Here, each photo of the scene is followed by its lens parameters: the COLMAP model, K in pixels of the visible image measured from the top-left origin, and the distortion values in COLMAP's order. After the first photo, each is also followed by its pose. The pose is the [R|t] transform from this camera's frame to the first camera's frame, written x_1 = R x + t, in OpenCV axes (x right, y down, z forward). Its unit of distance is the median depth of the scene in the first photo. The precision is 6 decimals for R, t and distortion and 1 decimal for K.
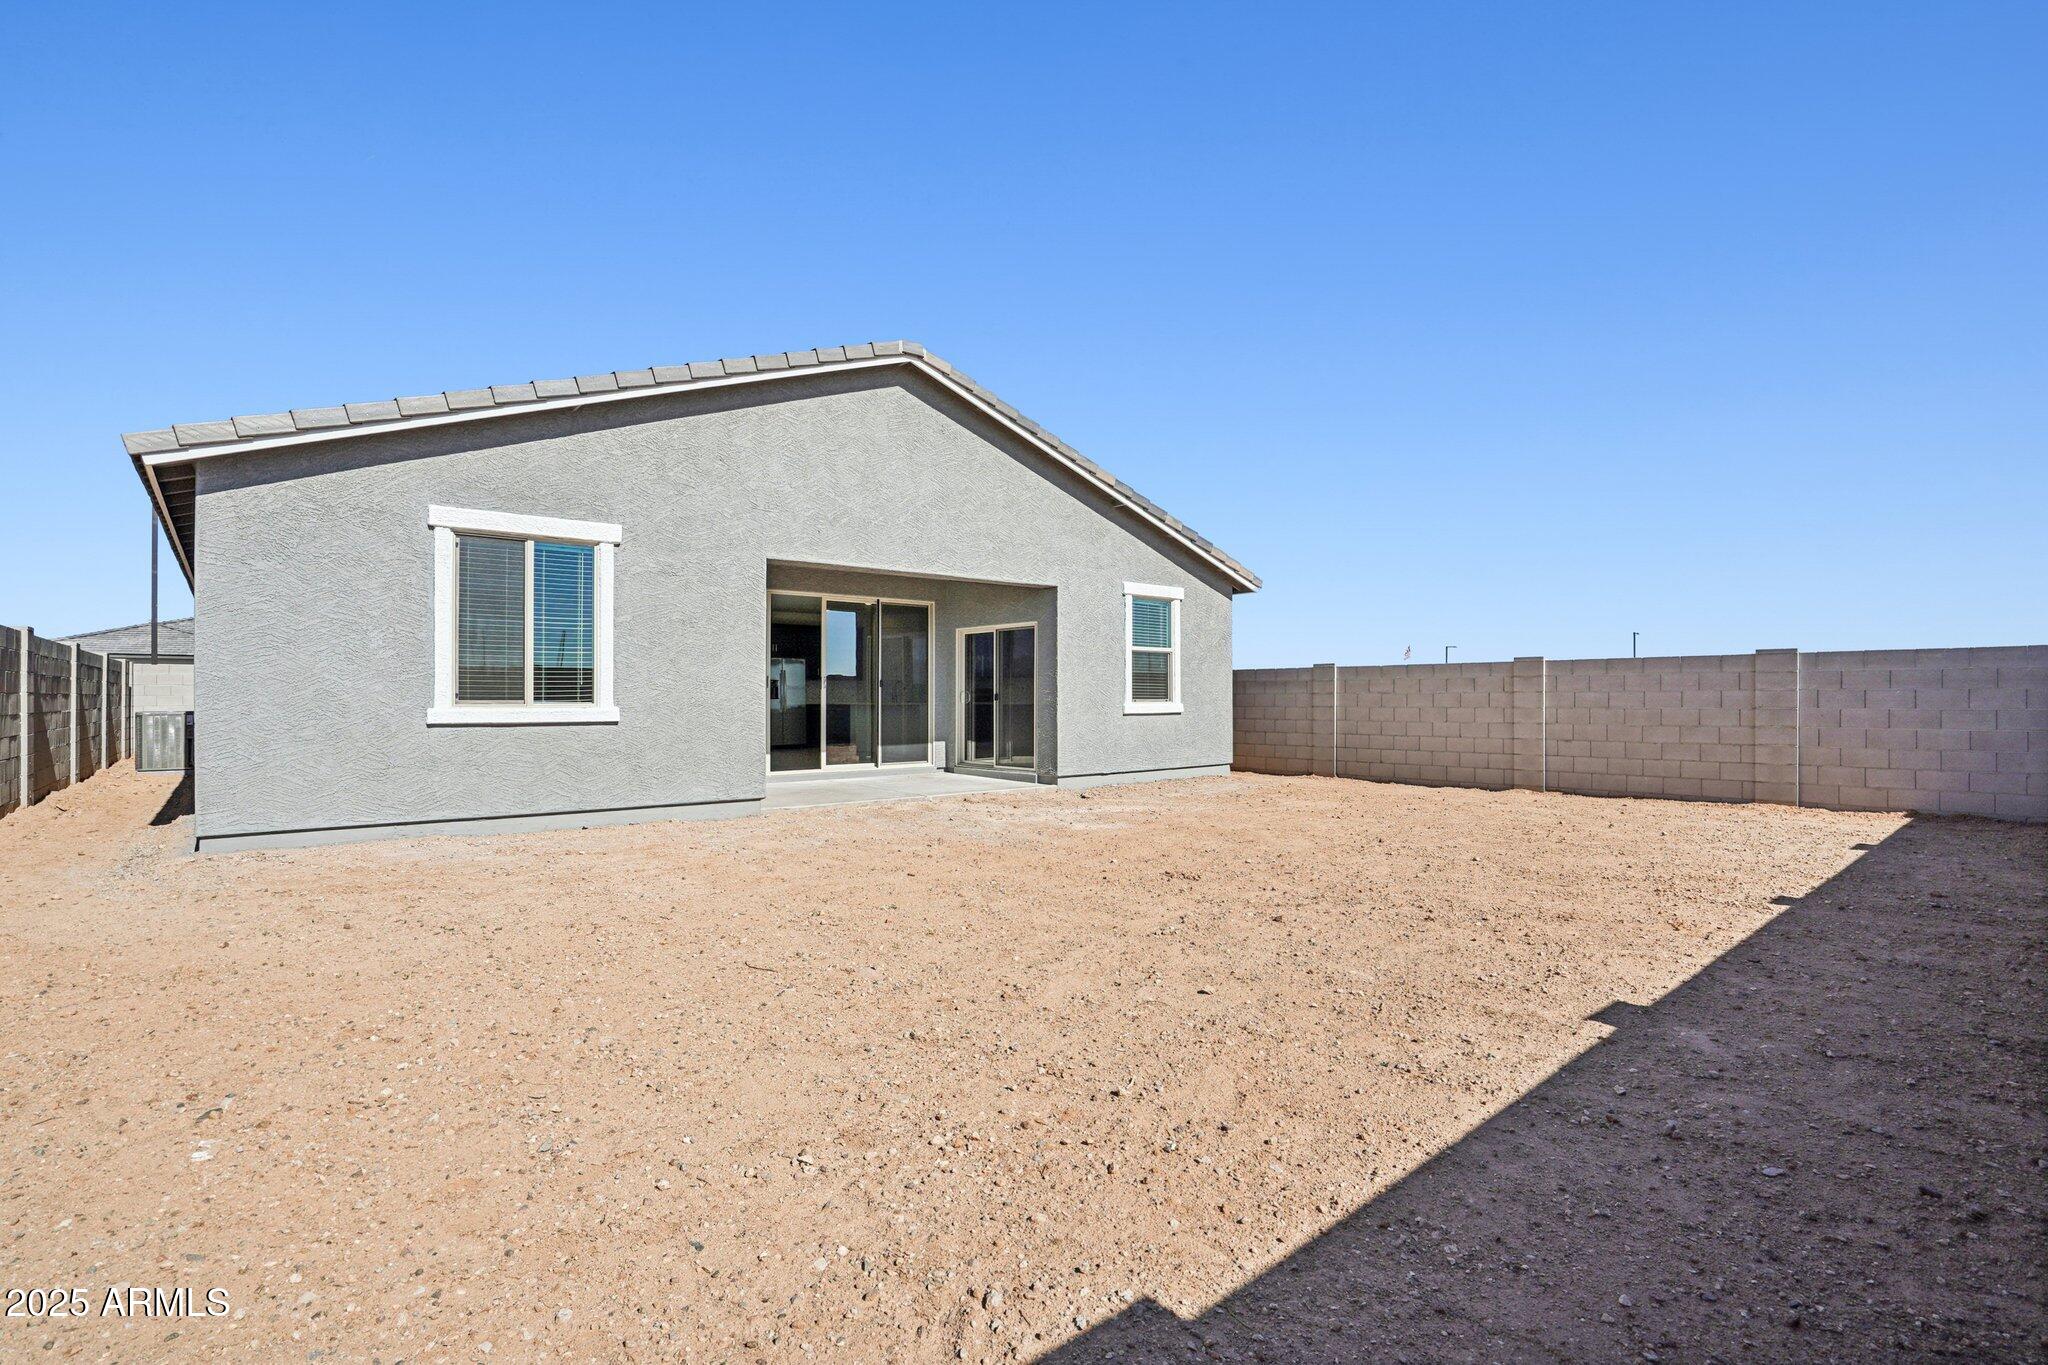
lens RADIAL K [[959.6, 0, 1024.6], [0, 959.6, 704.6], [0, 0, 1]] dist [-0.050330, 0.000126]
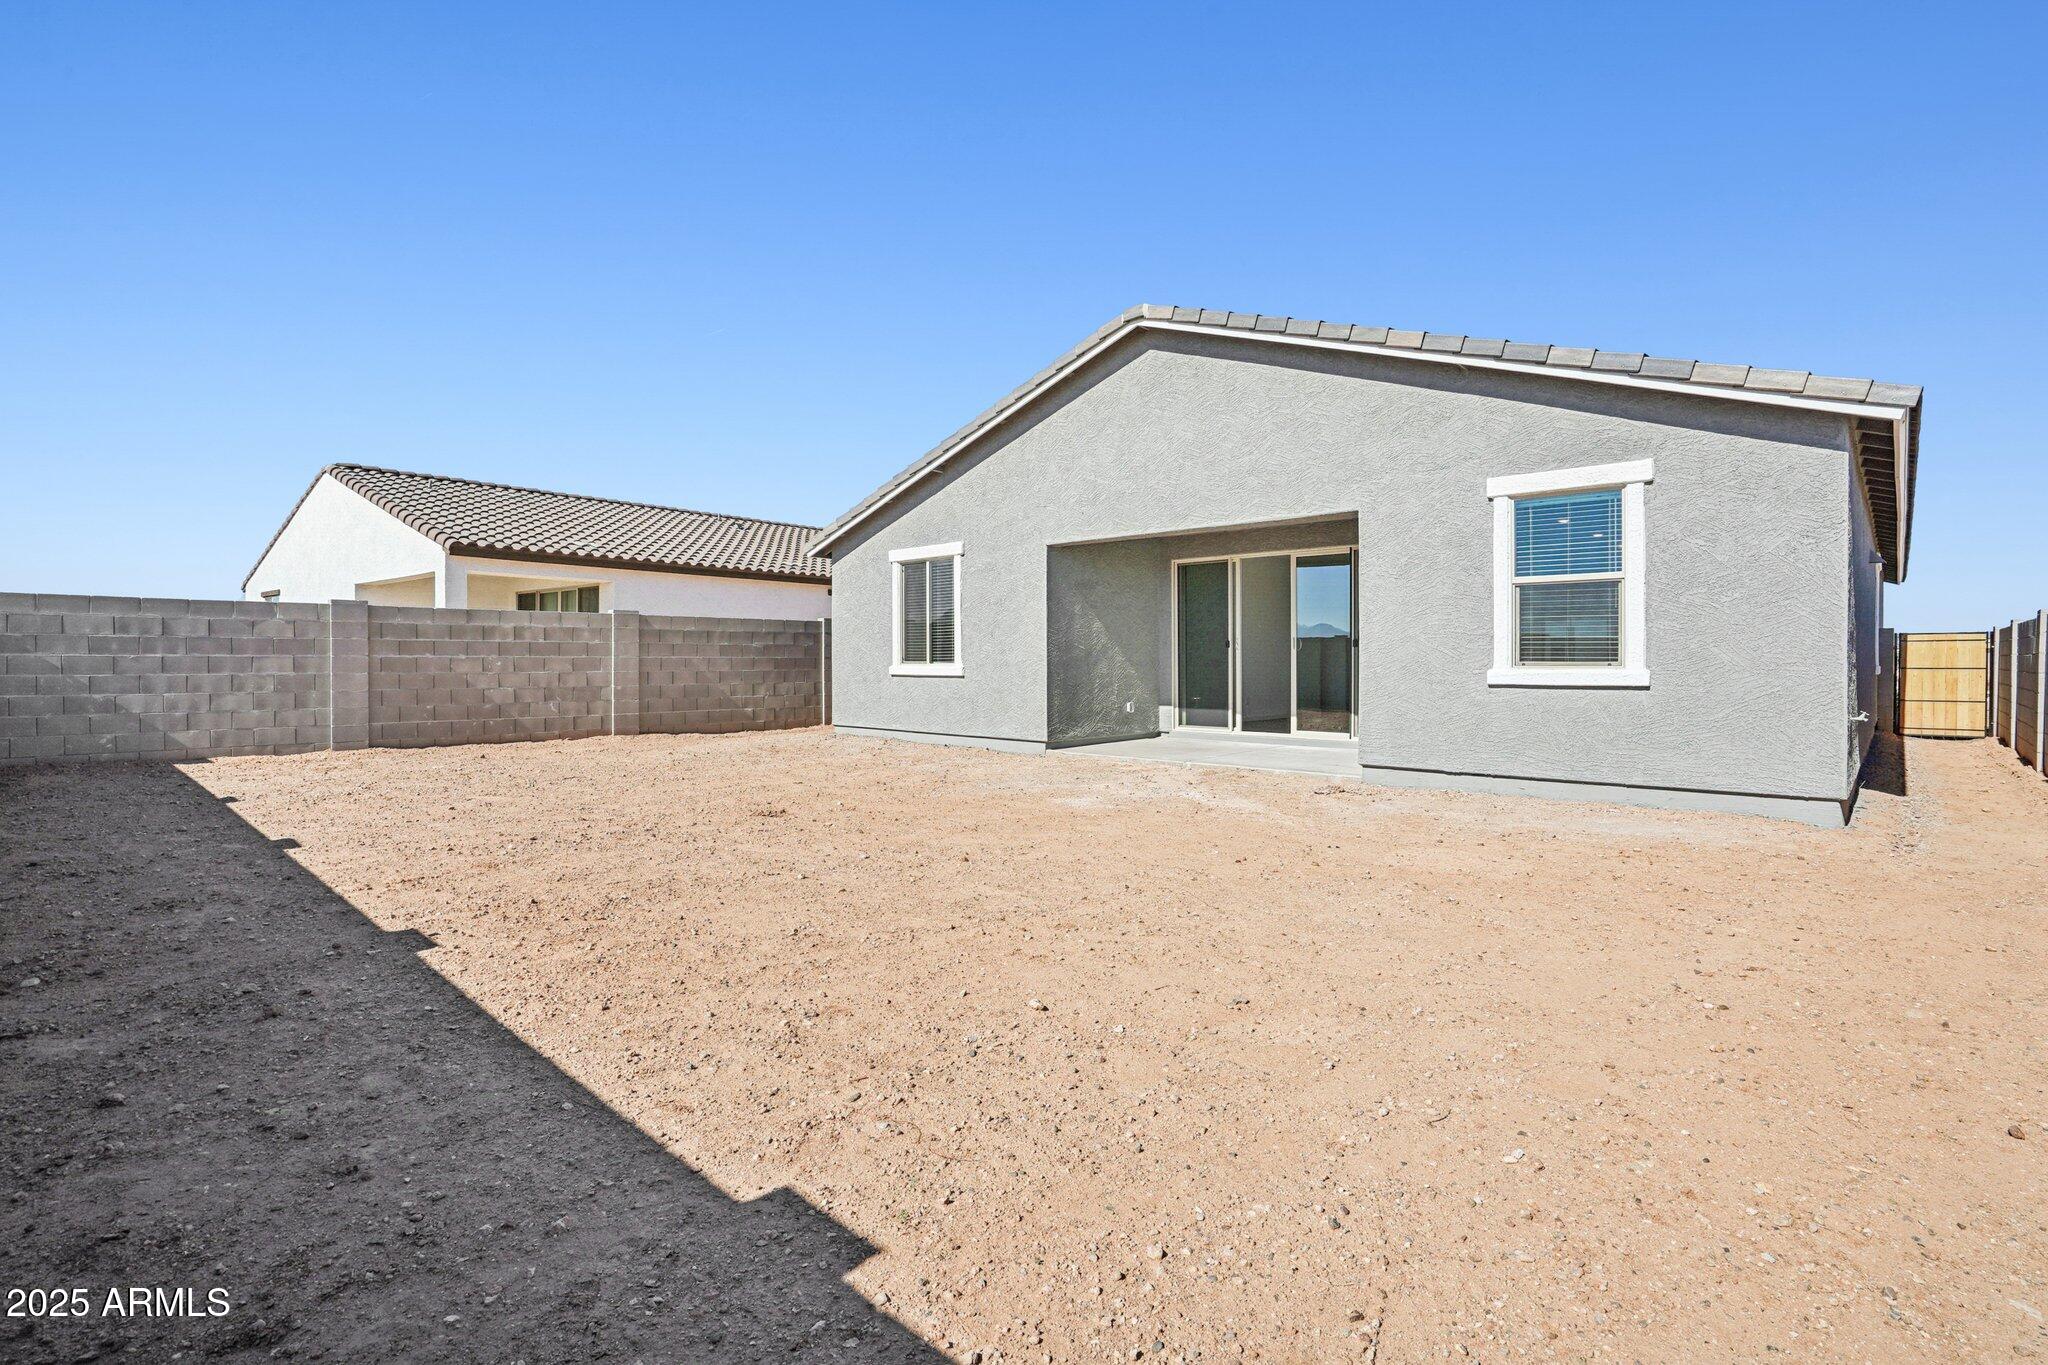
lens RADIAL K [[957.8, 0, 1018.7], [0, 957.8, 661.5], [0, 0, 1]] dist [-0.001419, 0.000311]
pose [[0.117667, 0.001607, -0.993052, 0.710285], [-0.005077, 0.999987, 0.001016, -0.004919], [0.993040, 0.004922, 0.117674, 0.619245]]
